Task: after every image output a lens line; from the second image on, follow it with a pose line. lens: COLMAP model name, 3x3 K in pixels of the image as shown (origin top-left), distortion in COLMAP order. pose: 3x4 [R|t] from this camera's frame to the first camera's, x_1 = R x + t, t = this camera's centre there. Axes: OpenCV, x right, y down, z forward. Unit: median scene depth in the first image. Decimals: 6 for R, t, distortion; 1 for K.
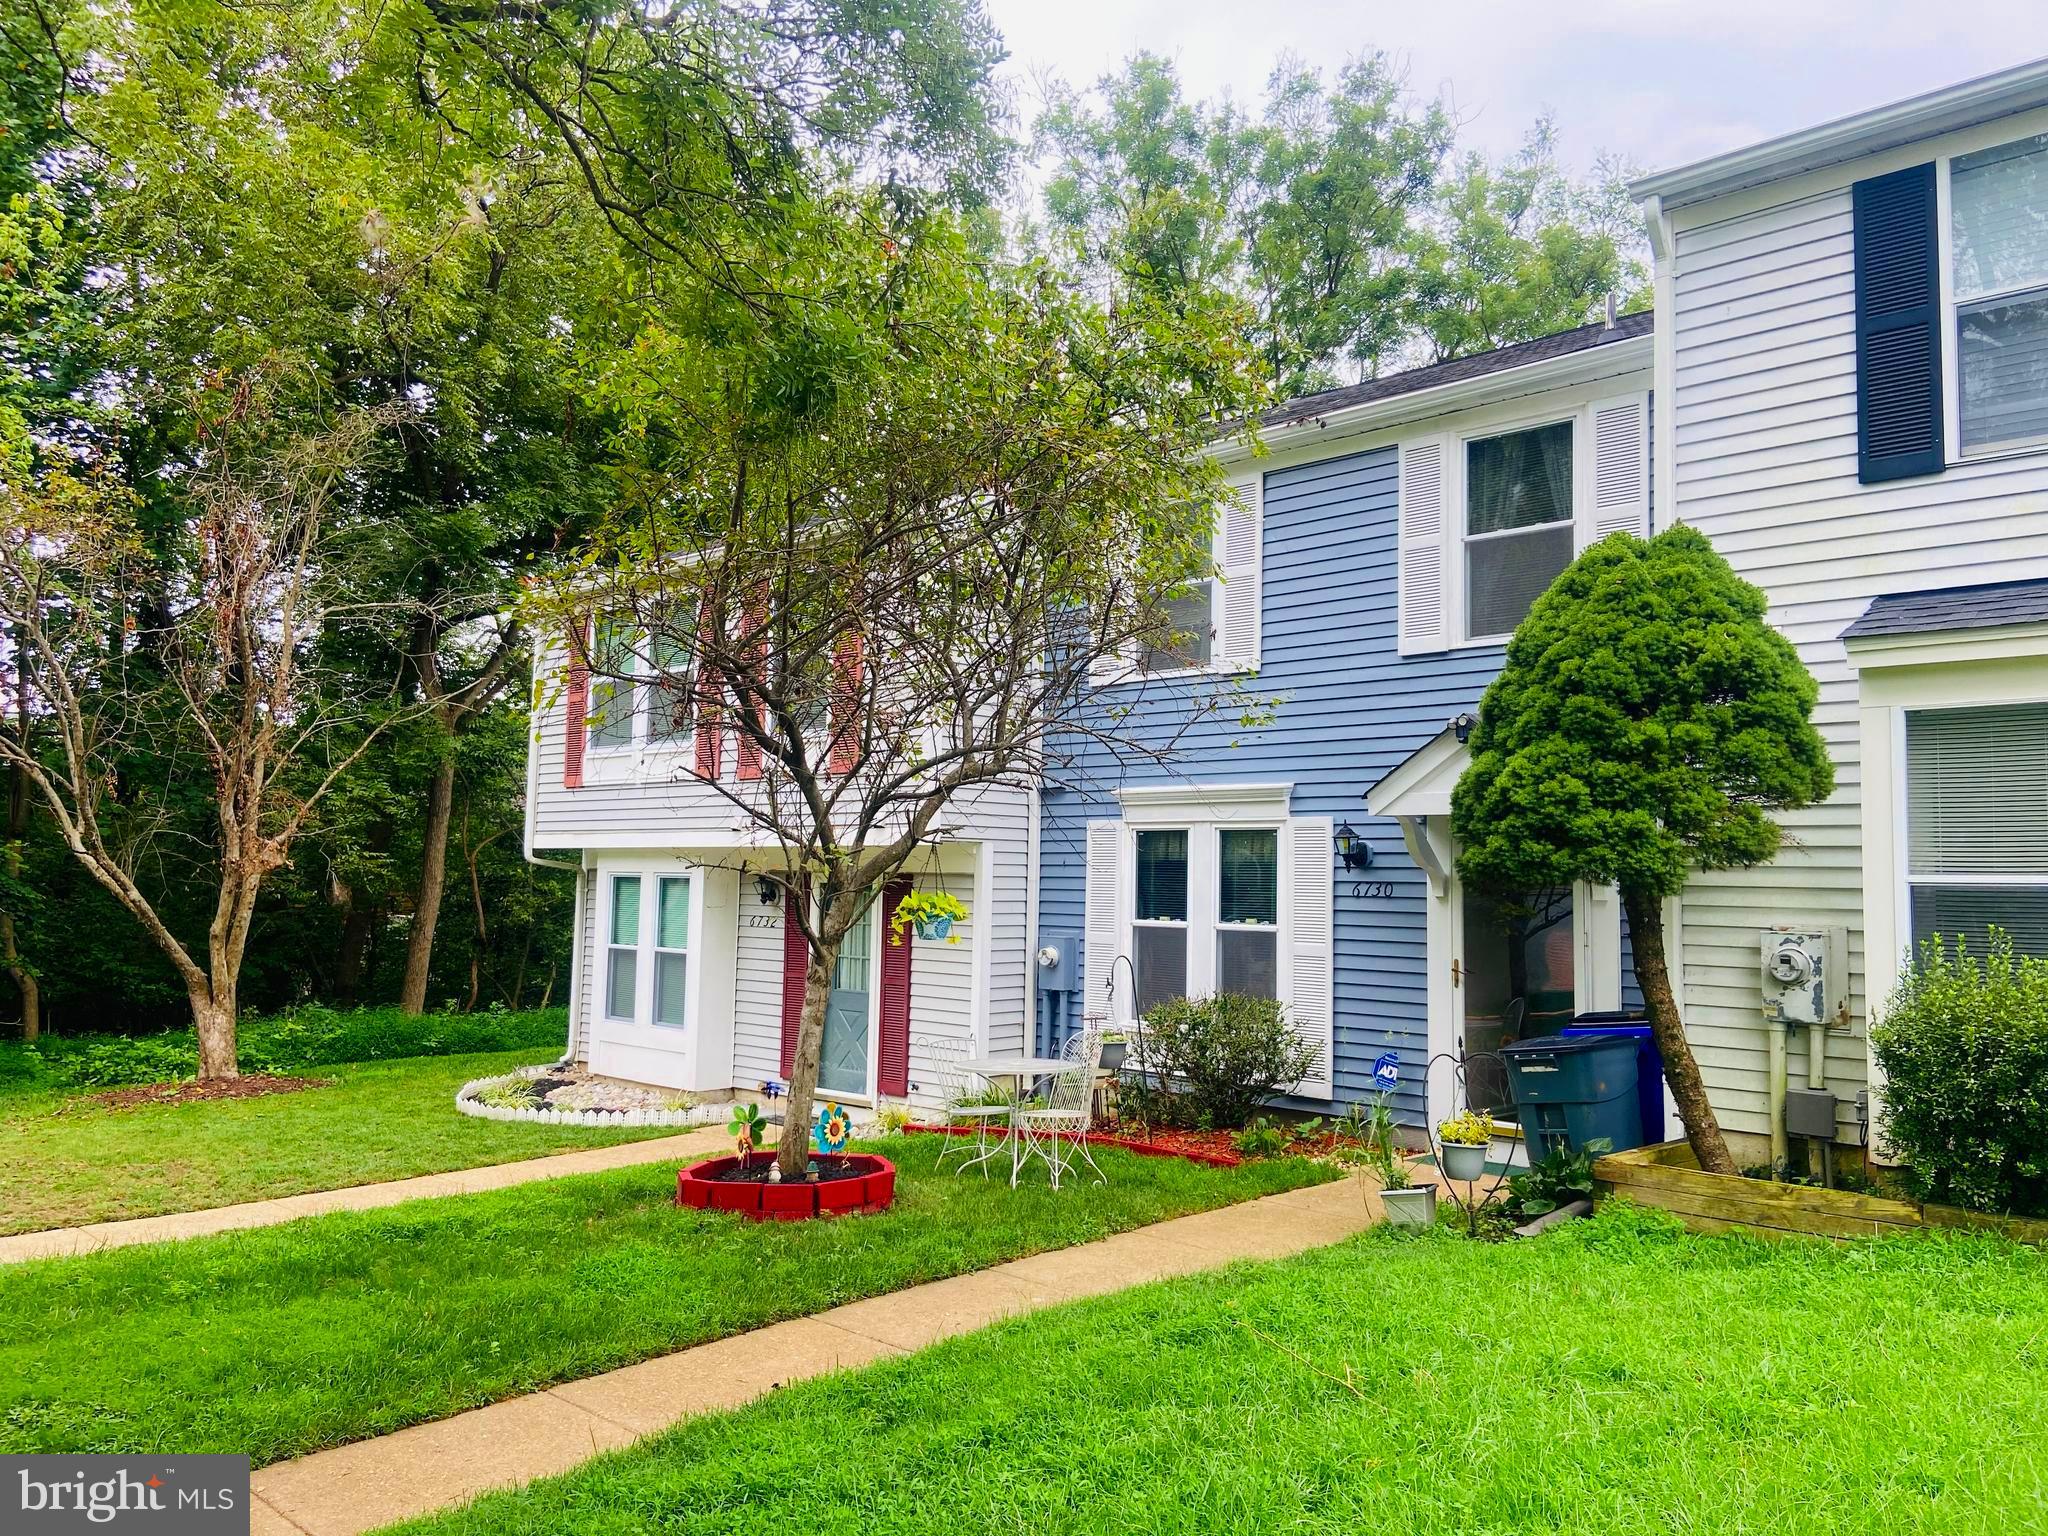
lens RADIAL K [[1589.6, 0, 986.2], [0, 1589.6, 772.6], [0, 0, 1]] dist [0.111146, -0.143489]
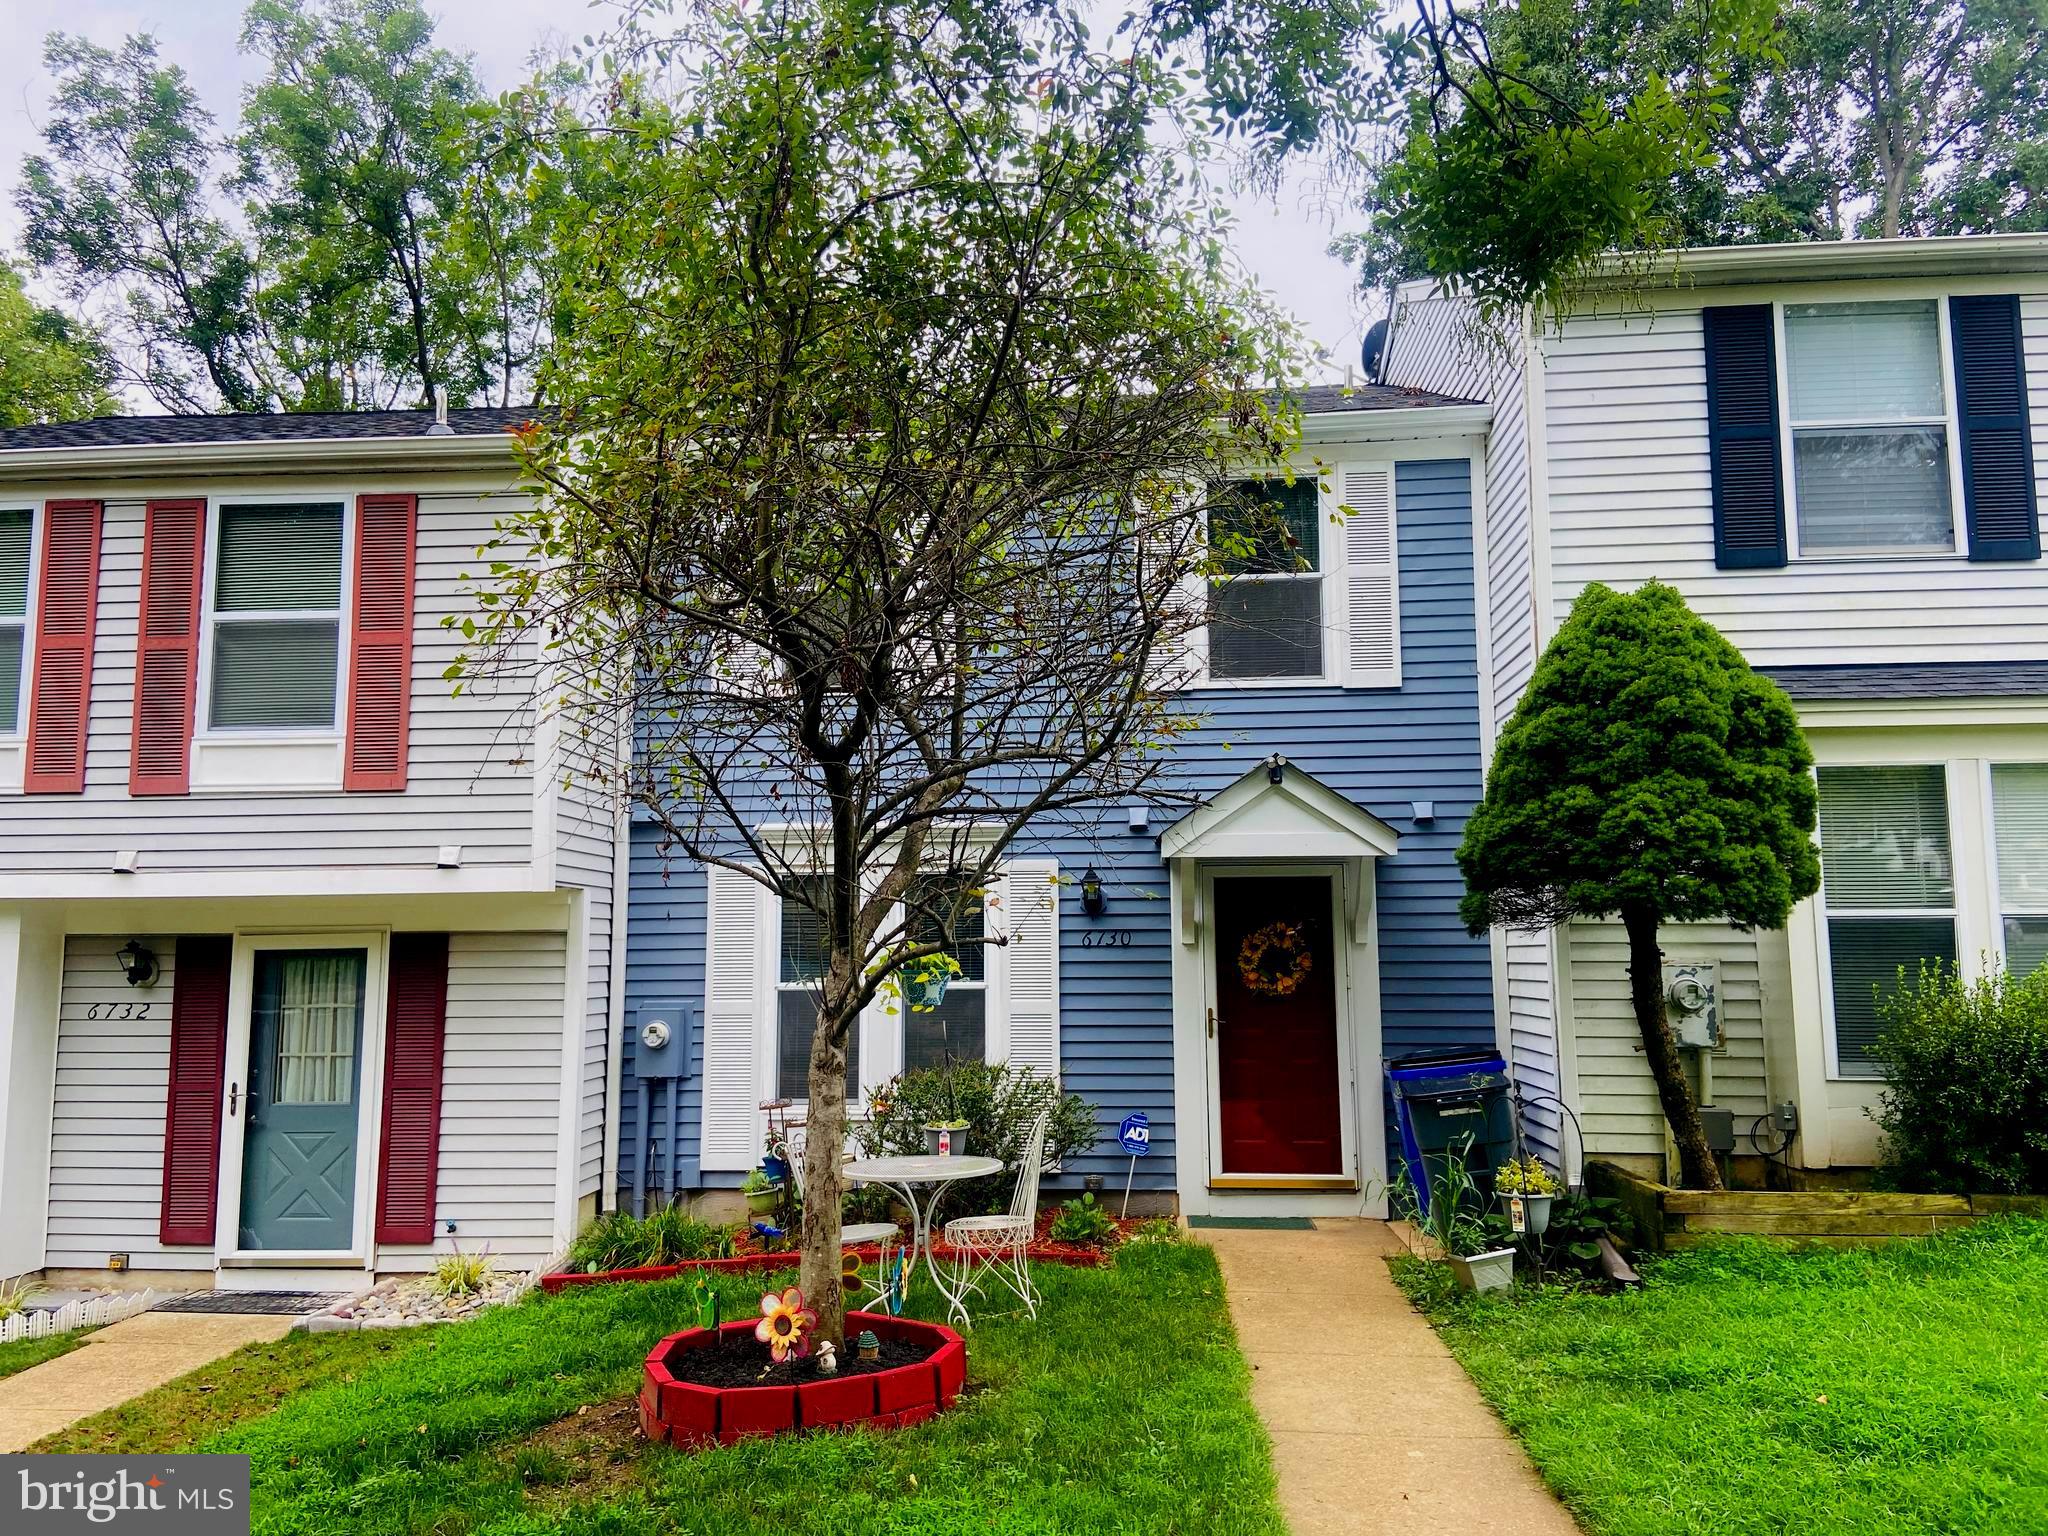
lens RADIAL K [[1589.6, 0, 986.2], [0, 1589.6, 772.6], [0, 0, 1]] dist [0.111146, -0.143489]
pose [[0.765877, 0.054376, 0.640683, -0.539215], [-0.025279, 0.998194, -0.054499, 0.037826], [-0.642490, 0.025544, 0.765869, 0.432923]]
